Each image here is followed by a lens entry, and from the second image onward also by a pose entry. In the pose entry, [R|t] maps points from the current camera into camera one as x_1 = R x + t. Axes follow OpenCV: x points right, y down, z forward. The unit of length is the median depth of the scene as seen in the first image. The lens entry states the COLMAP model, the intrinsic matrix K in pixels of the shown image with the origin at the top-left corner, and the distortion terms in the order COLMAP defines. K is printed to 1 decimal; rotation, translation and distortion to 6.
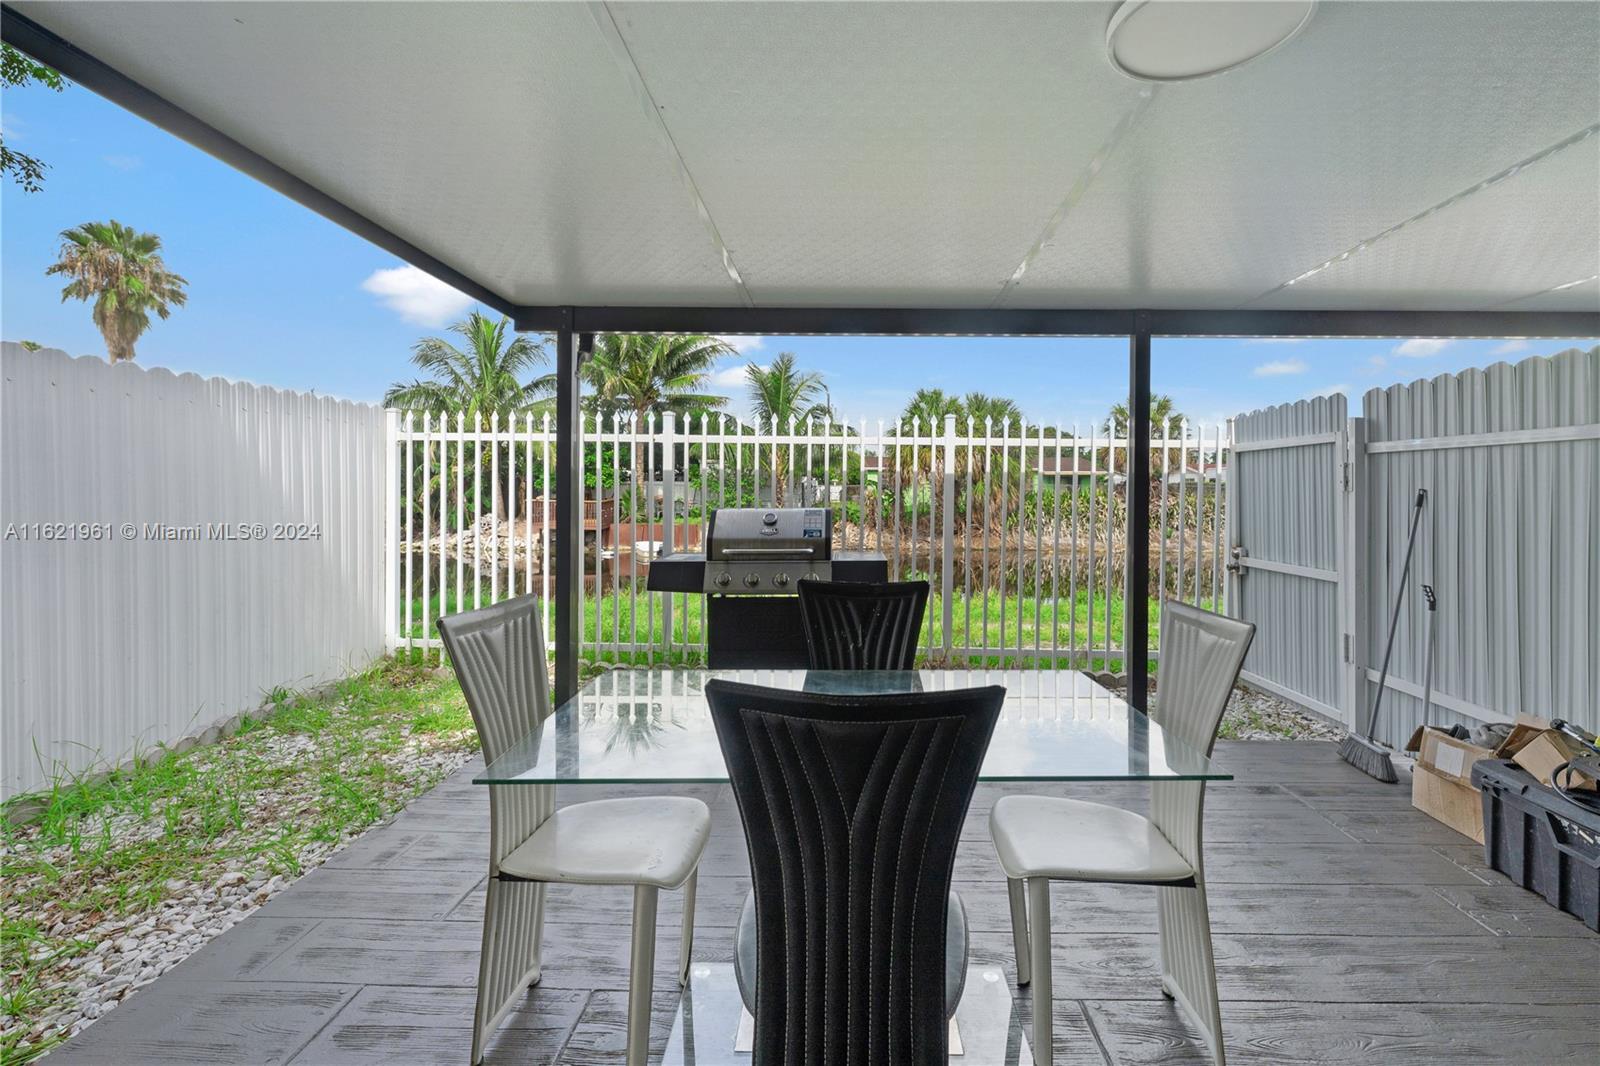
lens RADIAL K [[718.4, 0, 801.3], [0, 718.4, 530.4], [0, 0, 1]] dist [0.001736, -0.001095]
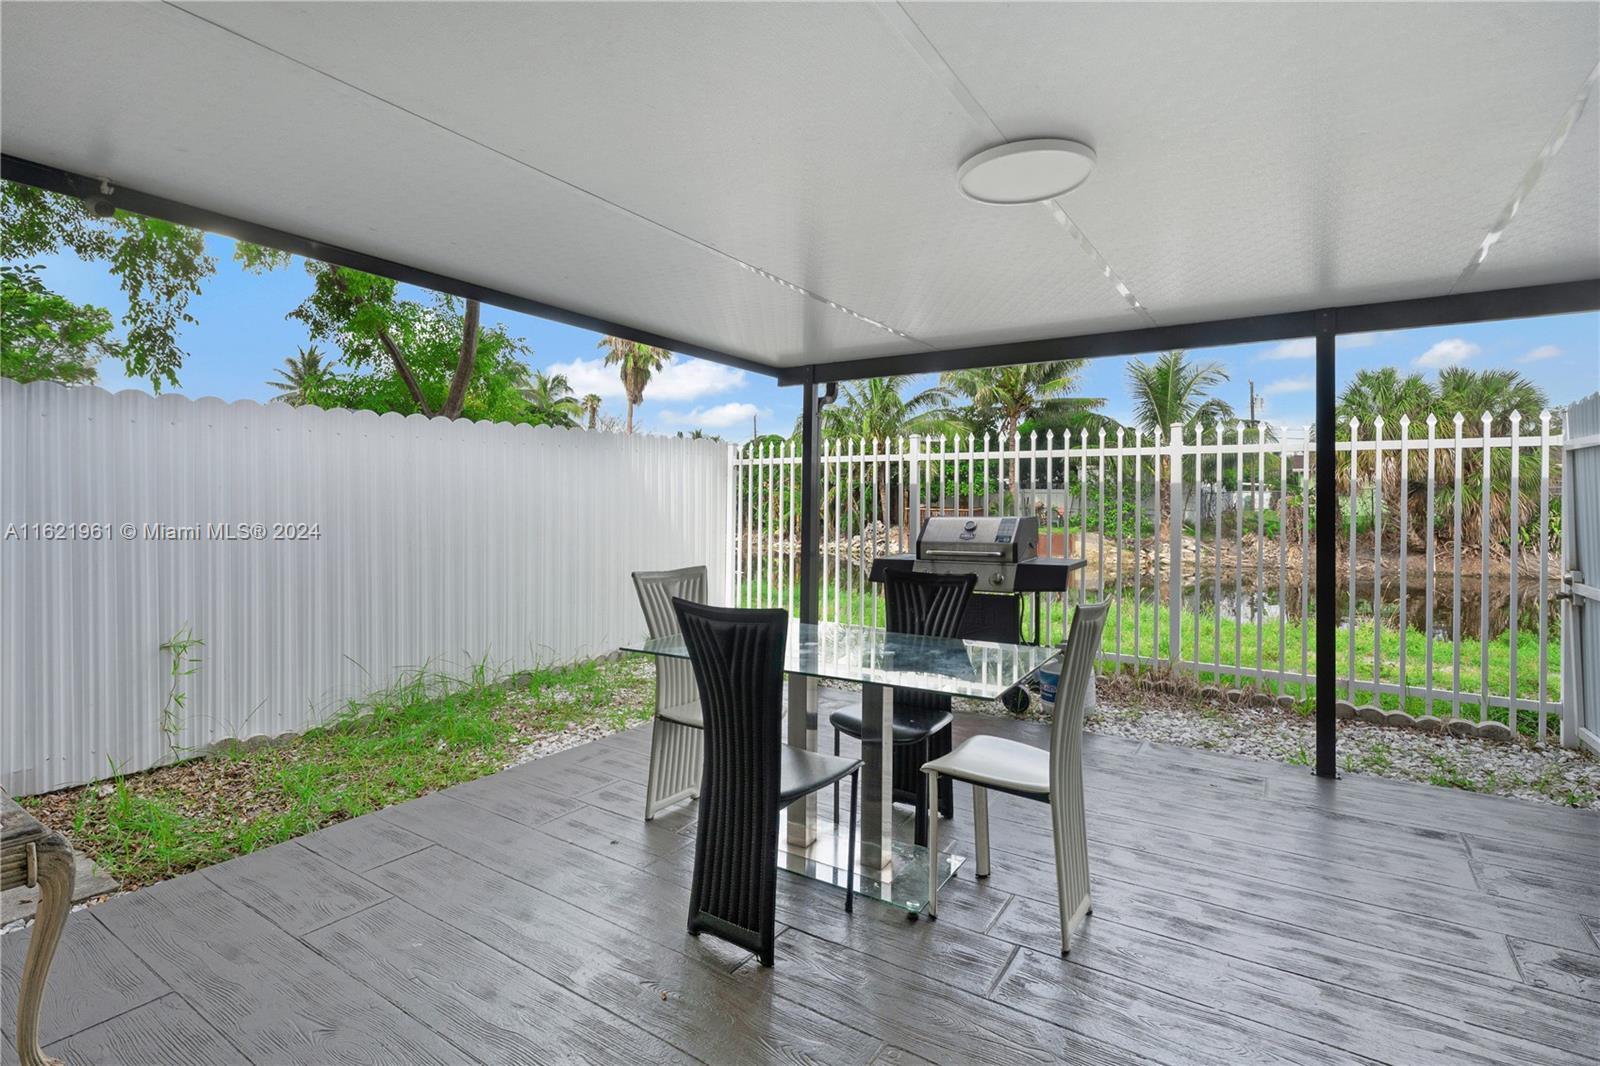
lens RADIAL K [[780.9, 0, 800.0], [0, 780.9, 533.0], [0, 0, 1]] dist [0.002015, -0.000603]
pose [[0.837670, 0.018607, -0.545859, 0.414547], [-0.024439, 0.999695, -0.003427, 0.006835], [0.545629, 0.016211, 0.837870, -0.204650]]
